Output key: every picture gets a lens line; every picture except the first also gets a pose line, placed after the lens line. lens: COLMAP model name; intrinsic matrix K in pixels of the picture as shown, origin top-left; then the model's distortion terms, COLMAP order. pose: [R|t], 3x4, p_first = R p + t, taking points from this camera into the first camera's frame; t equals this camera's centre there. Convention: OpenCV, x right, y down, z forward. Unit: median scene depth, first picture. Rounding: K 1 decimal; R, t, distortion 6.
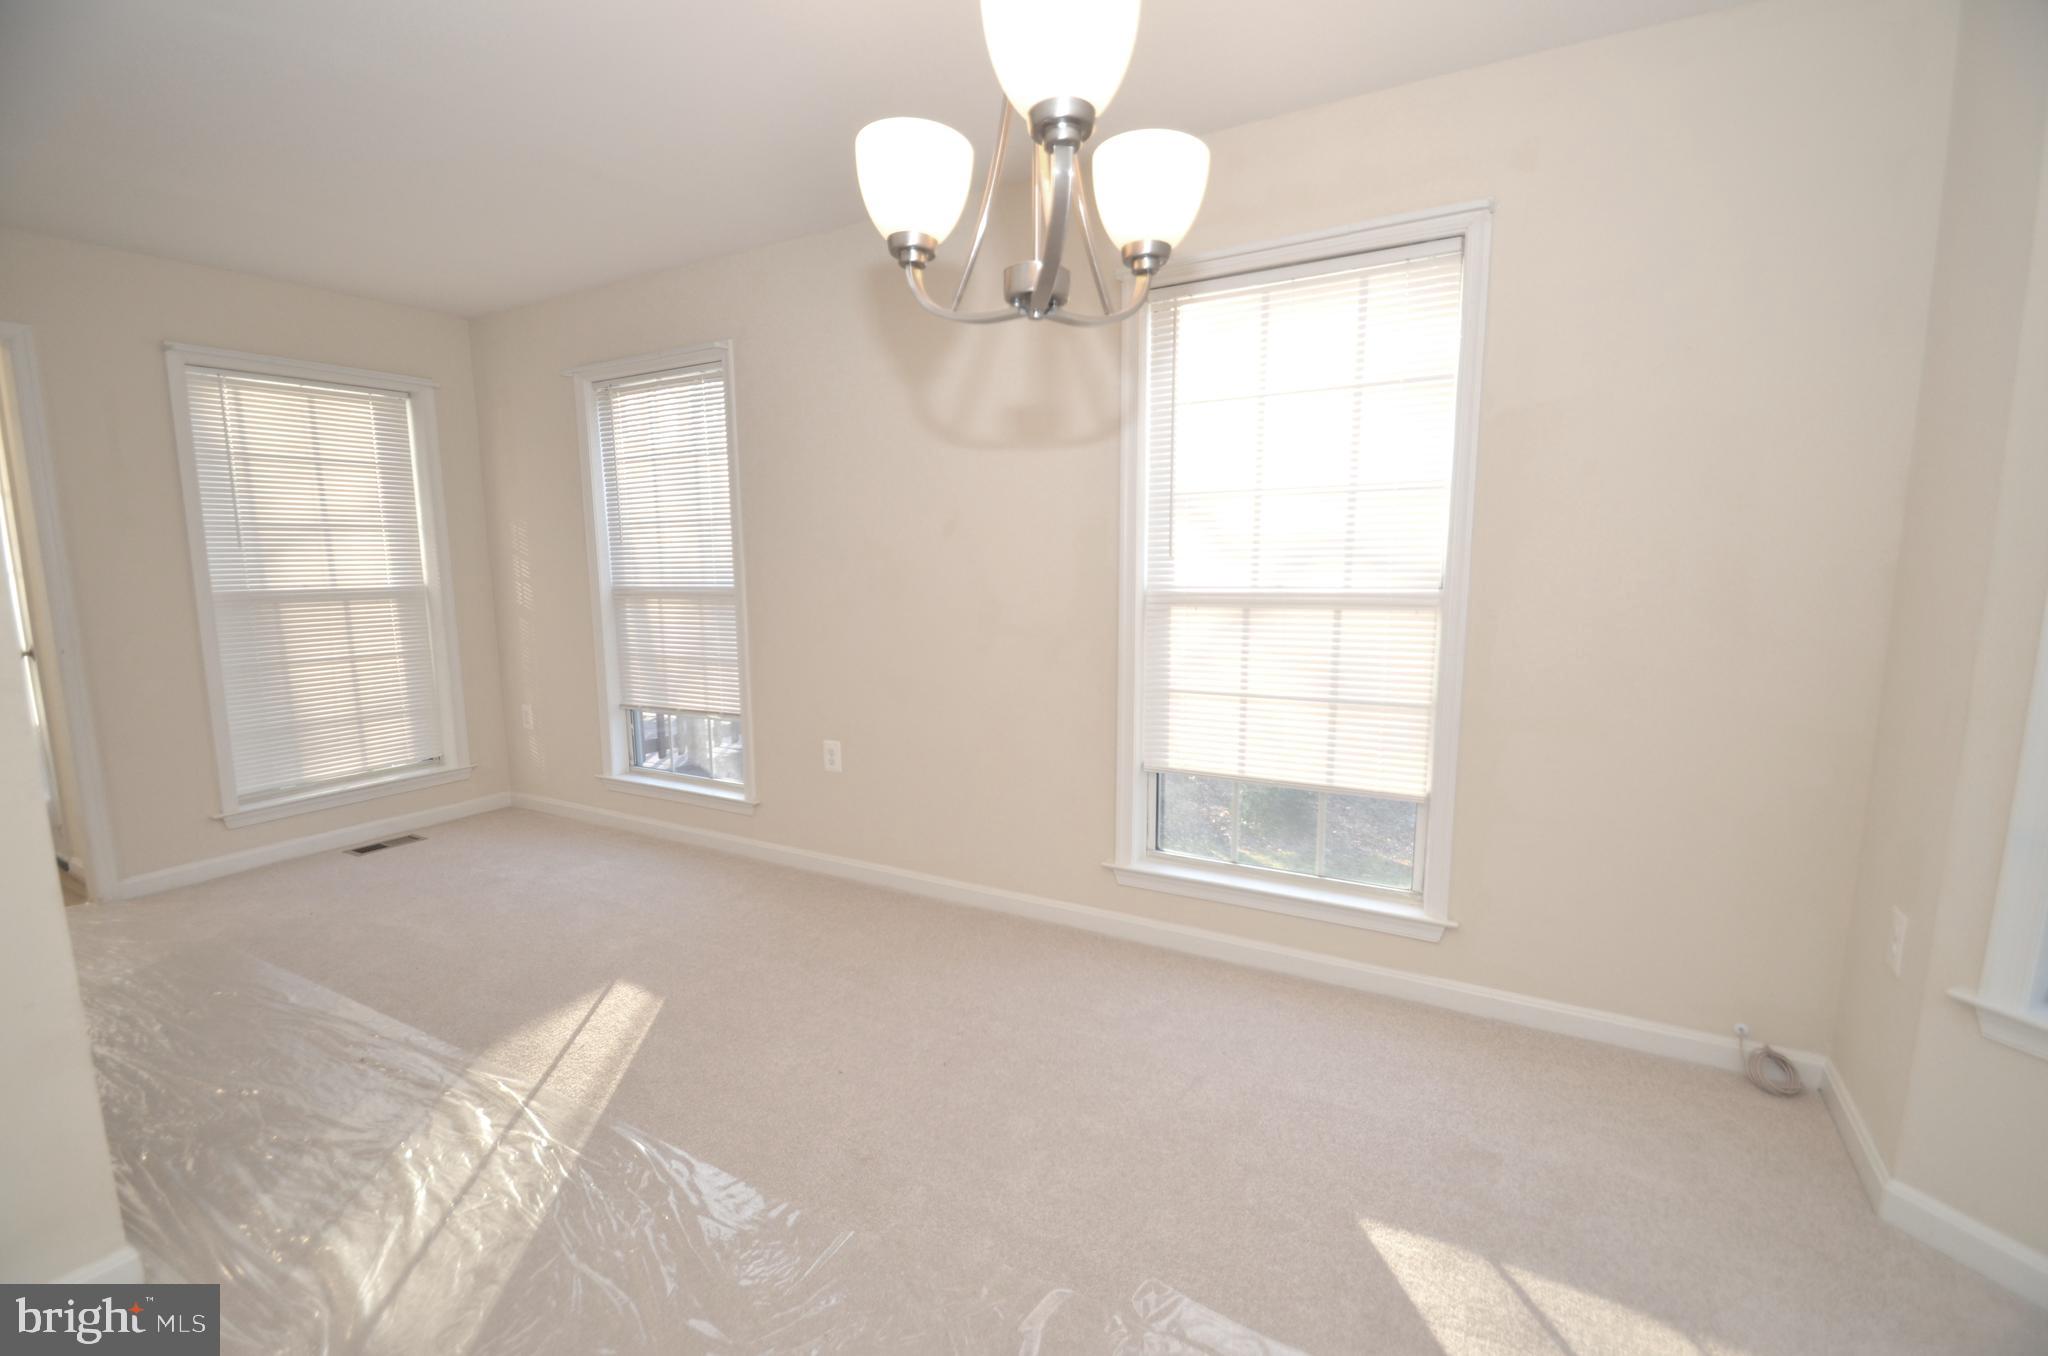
lens RADIAL K [[899.5, 0, 1026.0], [0, 899.5, 701.7], [0, 0, 1]] dist [0.000060, -0.007376]
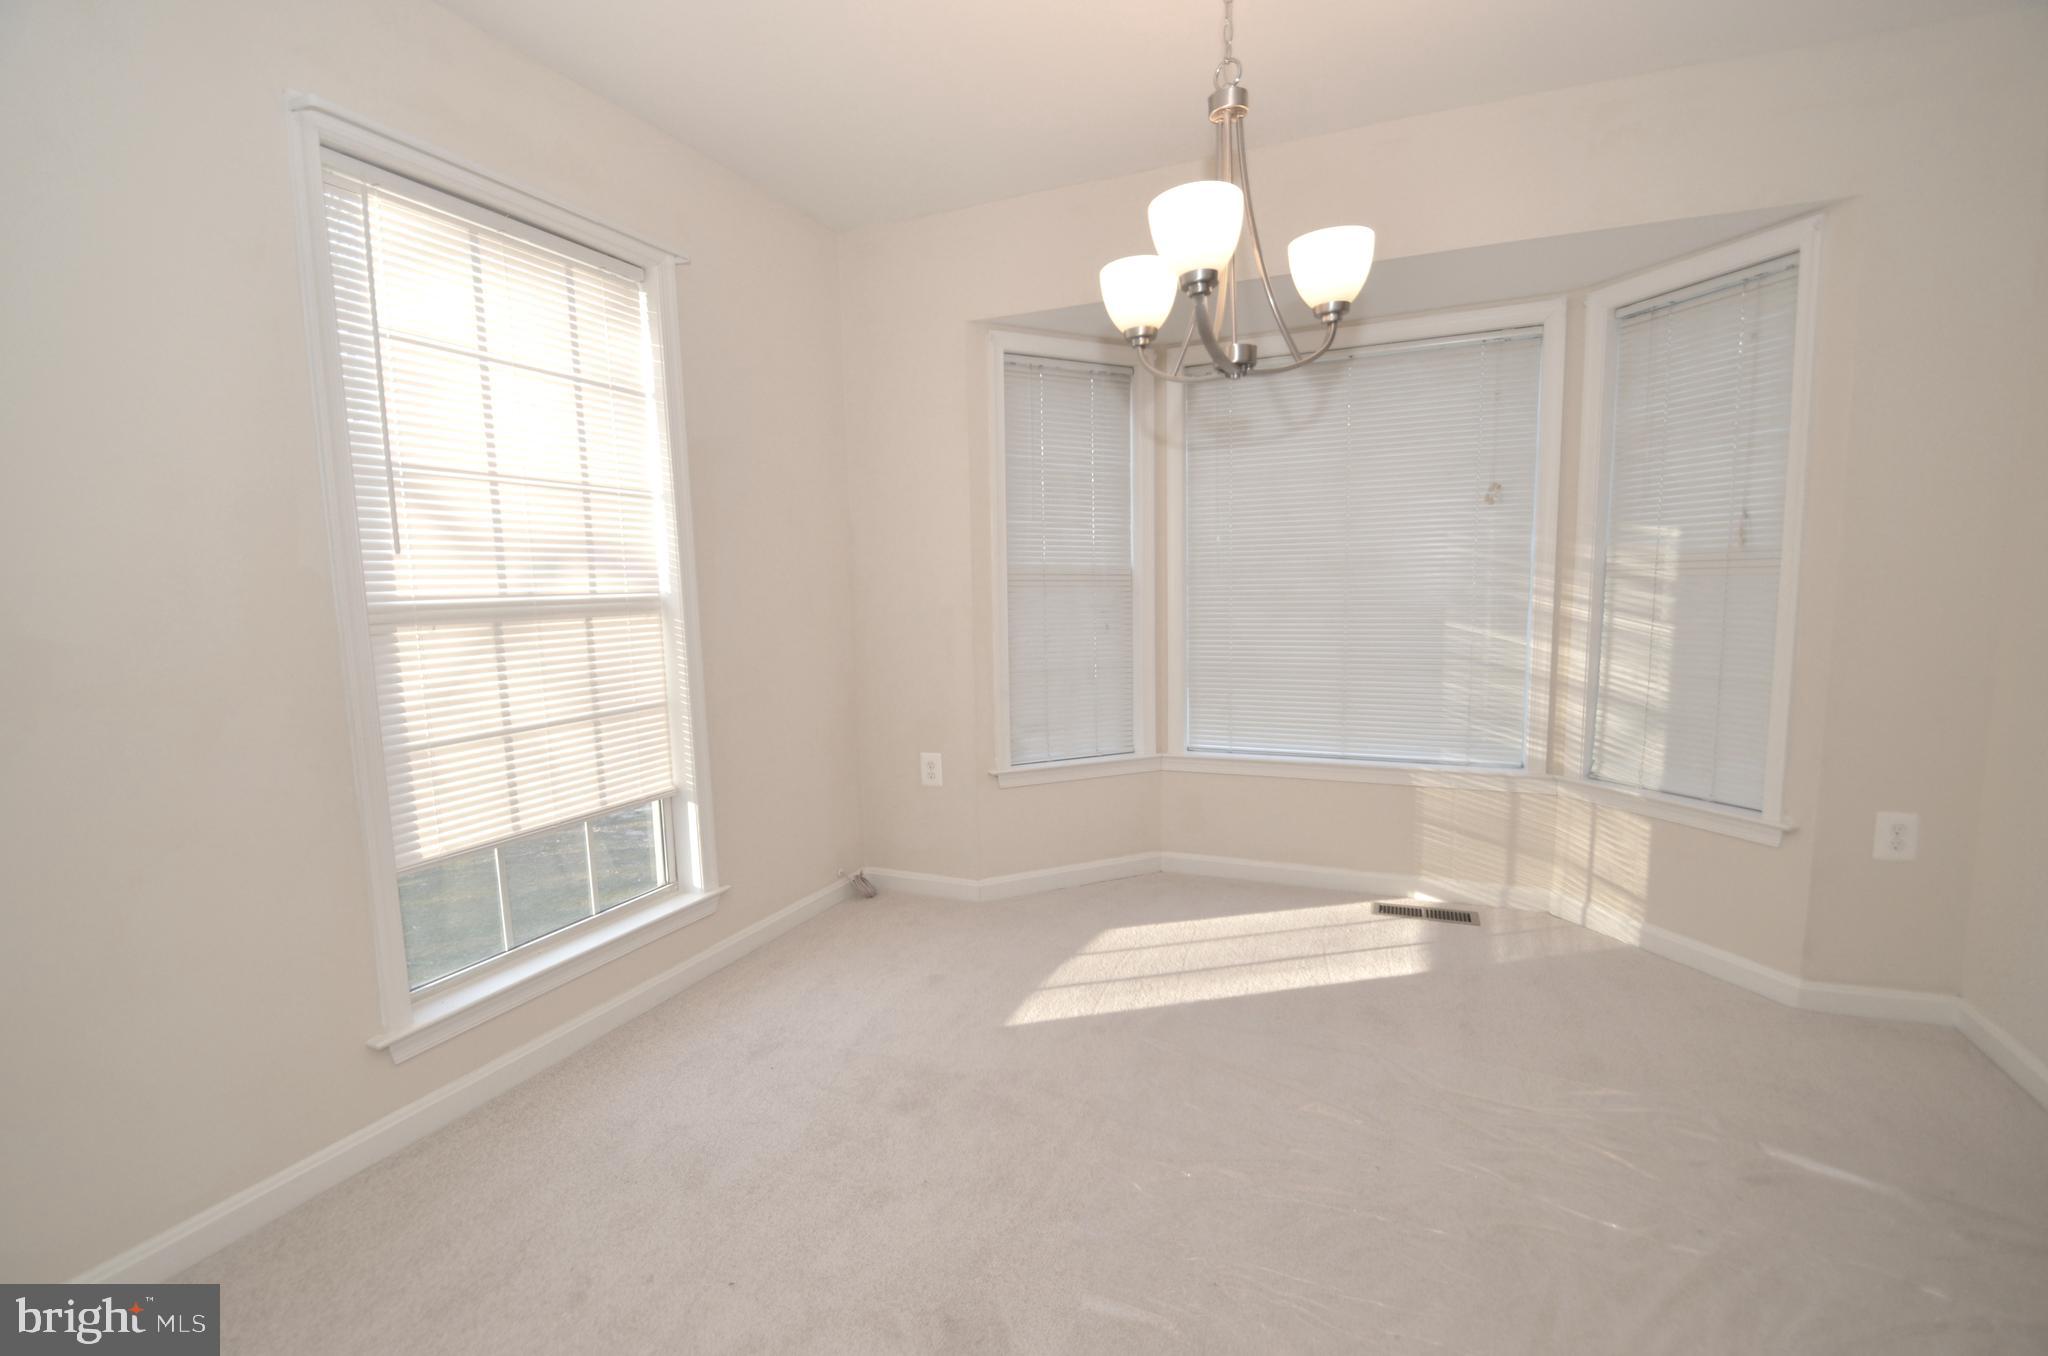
lens RADIAL K [[899.5, 0, 1026.0], [0, 899.5, 701.7], [0, 0, 1]] dist [0.000060, -0.007376]
pose [[-0.115719, -0.117479, 0.986310, -0.614494], [0.175897, 0.974863, 0.136753, -0.064009], [-0.977583, 0.189314, -0.092146, 0.649081]]
